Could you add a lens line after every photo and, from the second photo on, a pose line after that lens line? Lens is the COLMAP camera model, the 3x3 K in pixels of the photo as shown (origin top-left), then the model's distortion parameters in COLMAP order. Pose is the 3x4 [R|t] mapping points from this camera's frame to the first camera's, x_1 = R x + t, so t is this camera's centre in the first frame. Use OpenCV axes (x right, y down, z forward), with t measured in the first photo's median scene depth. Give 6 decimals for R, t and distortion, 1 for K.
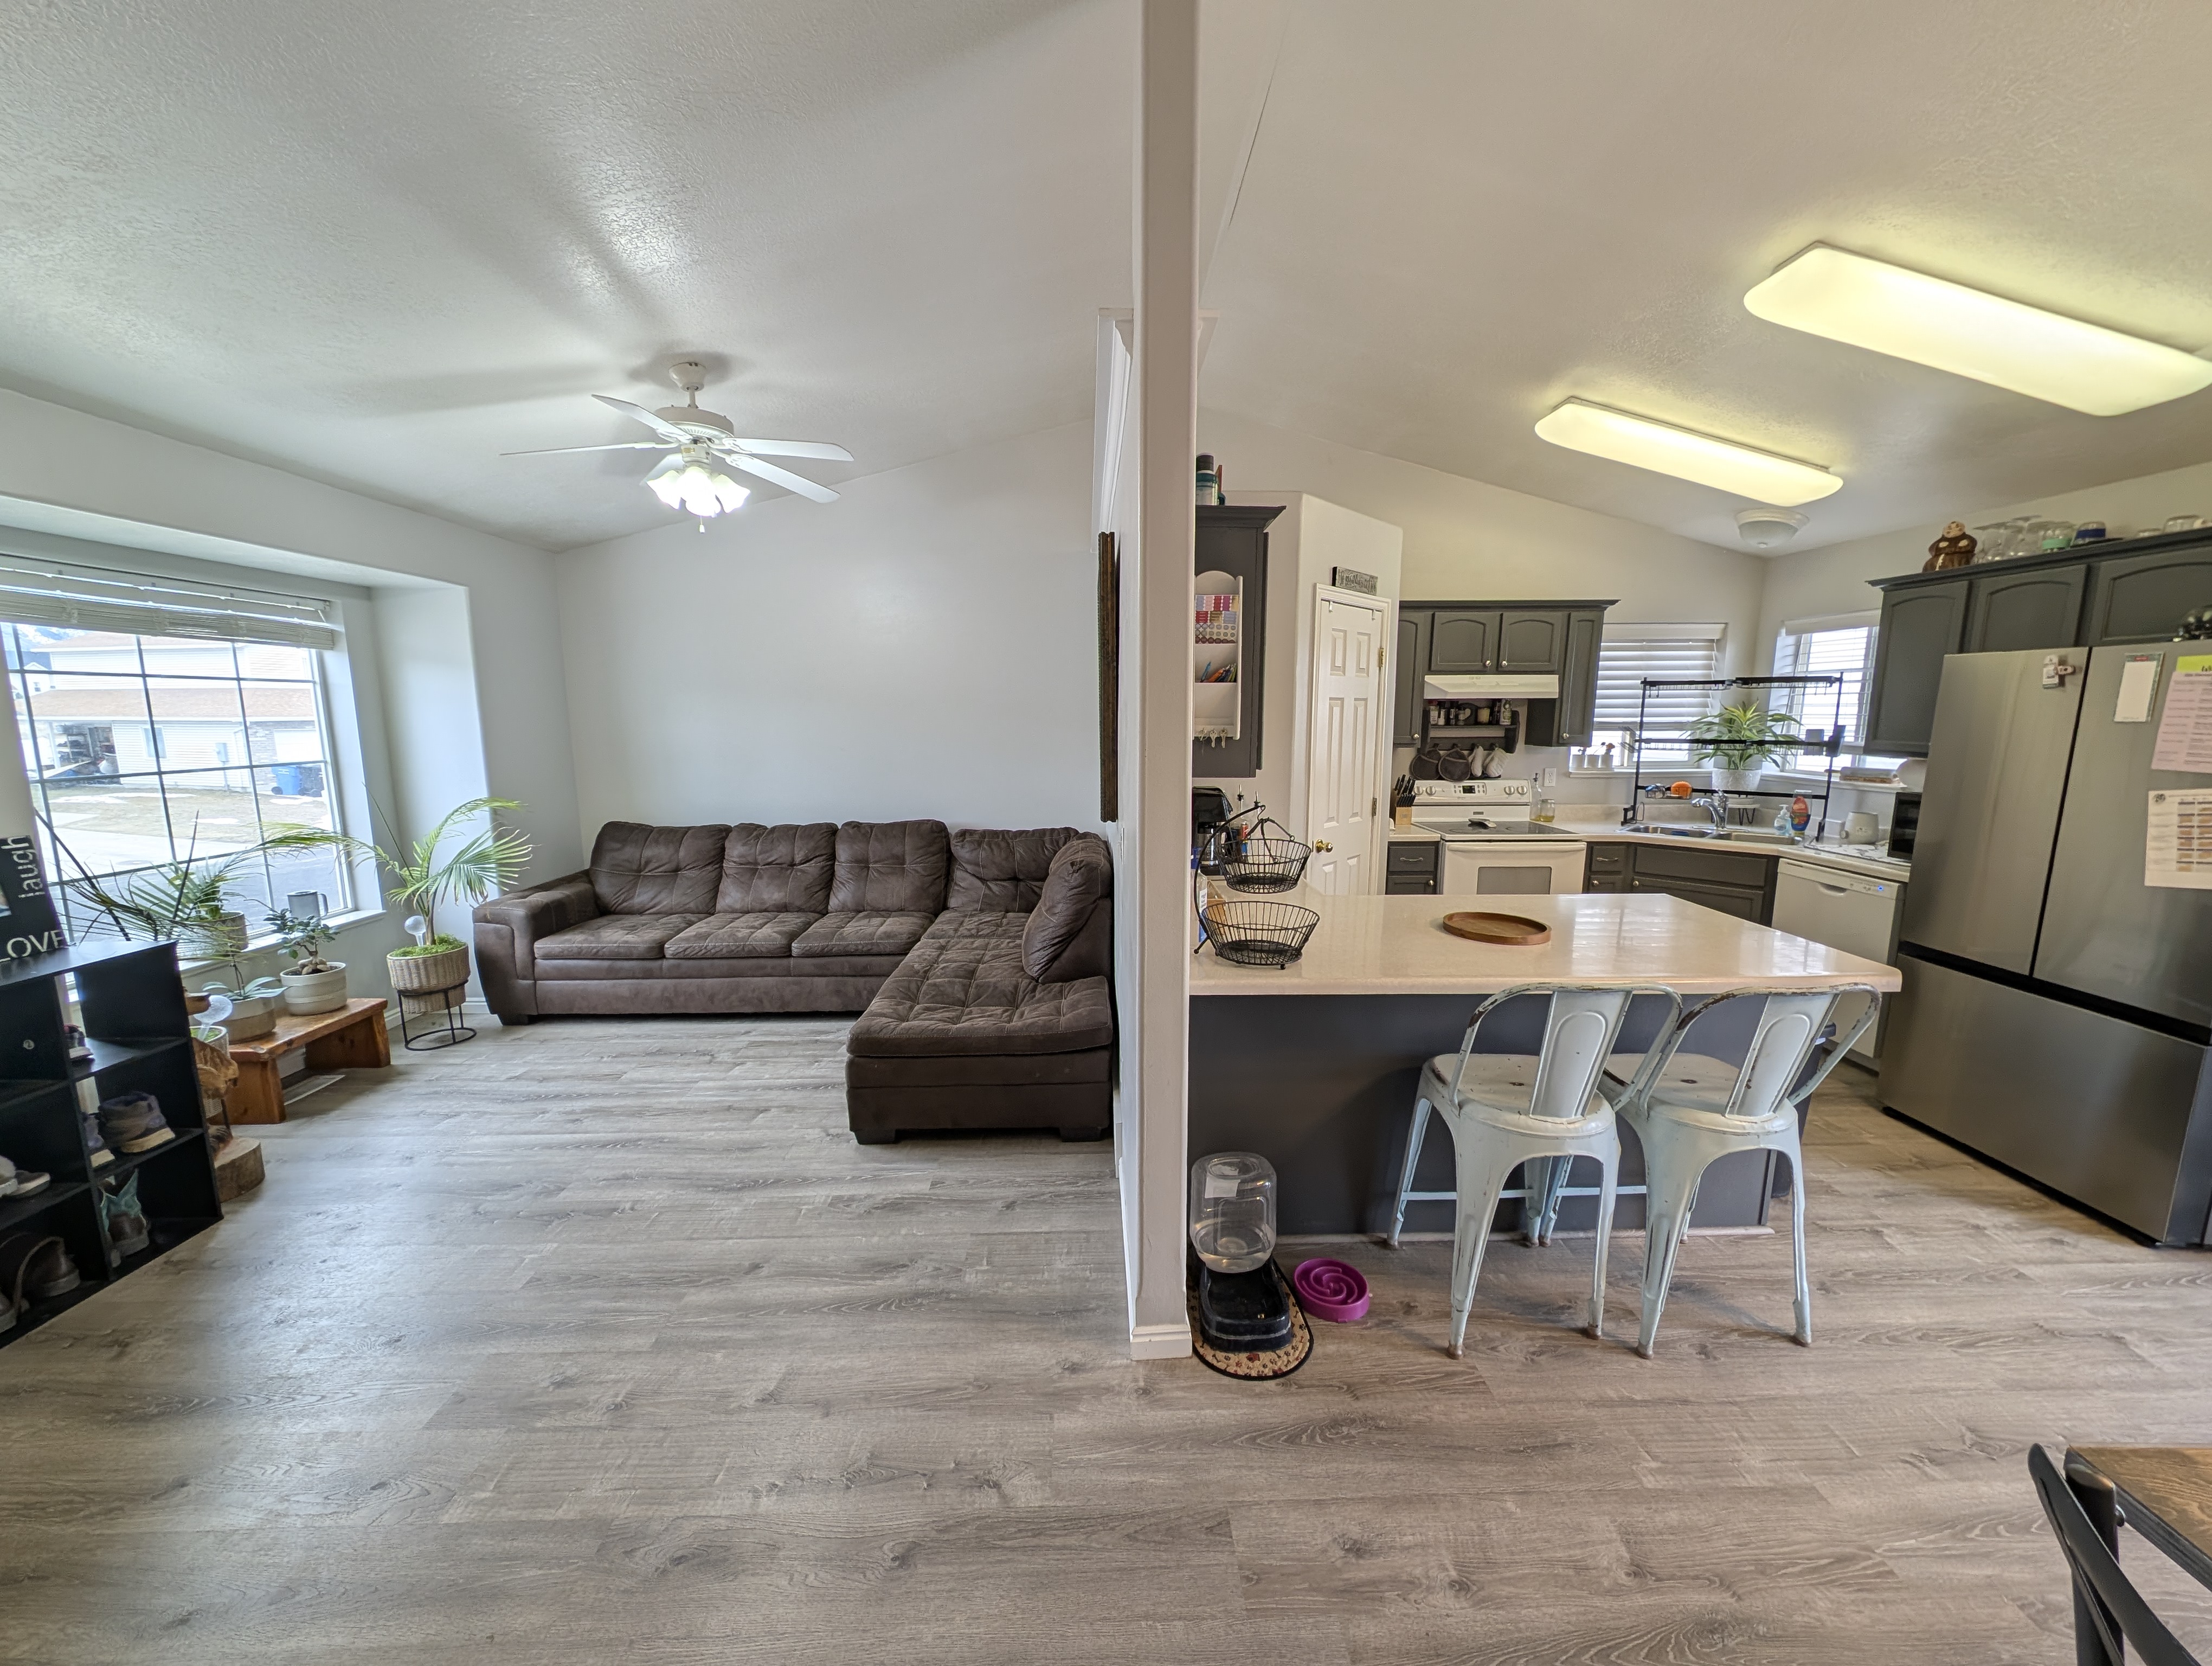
lens RADIAL K [[834.8, 0, 1113.2], [0, 834.8, 830.5], [0, 0, 1]] dist [0.007286, -0.000334]
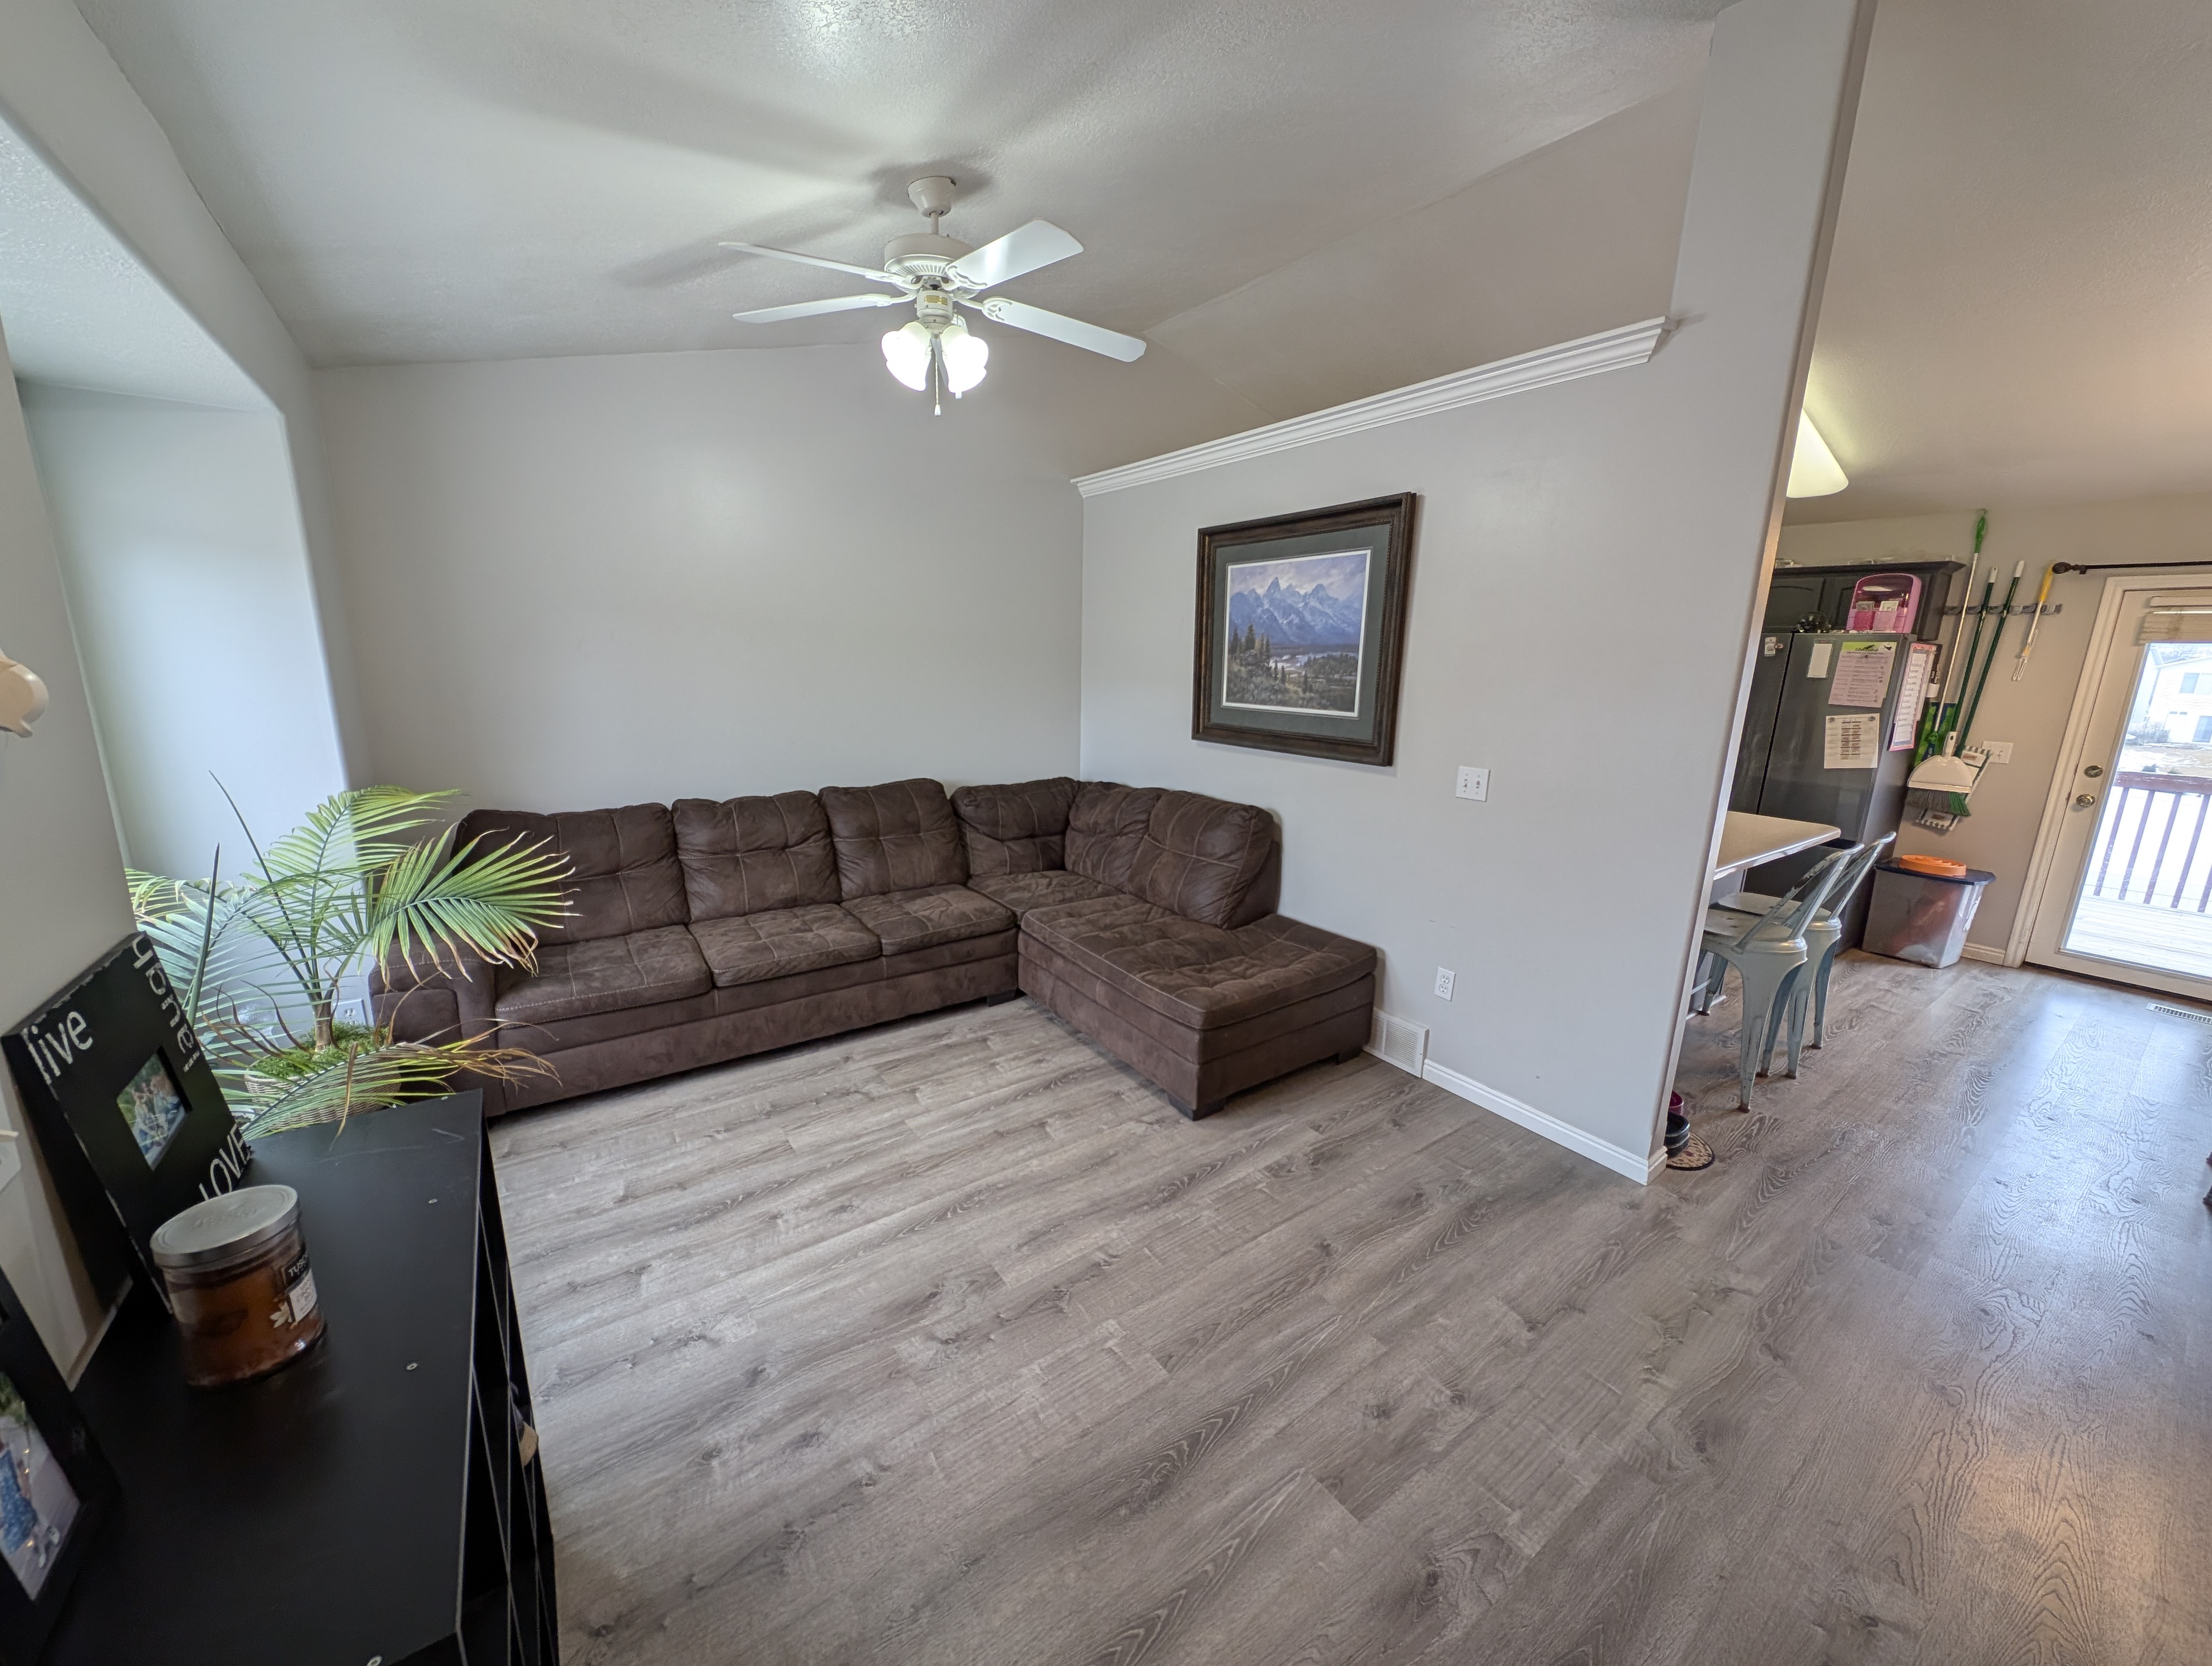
lens RADIAL K [[830.7, 0, 1105.9], [0, 830.7, 833.7], [0, 0, 1]] dist [0.017317, -0.011117]
pose [[0.829363, -0.100297, 0.549634, -0.721303], [0.056773, 0.993792, 0.095679, -0.037346], [-0.555818, -0.048148, 0.829909, 0.237621]]
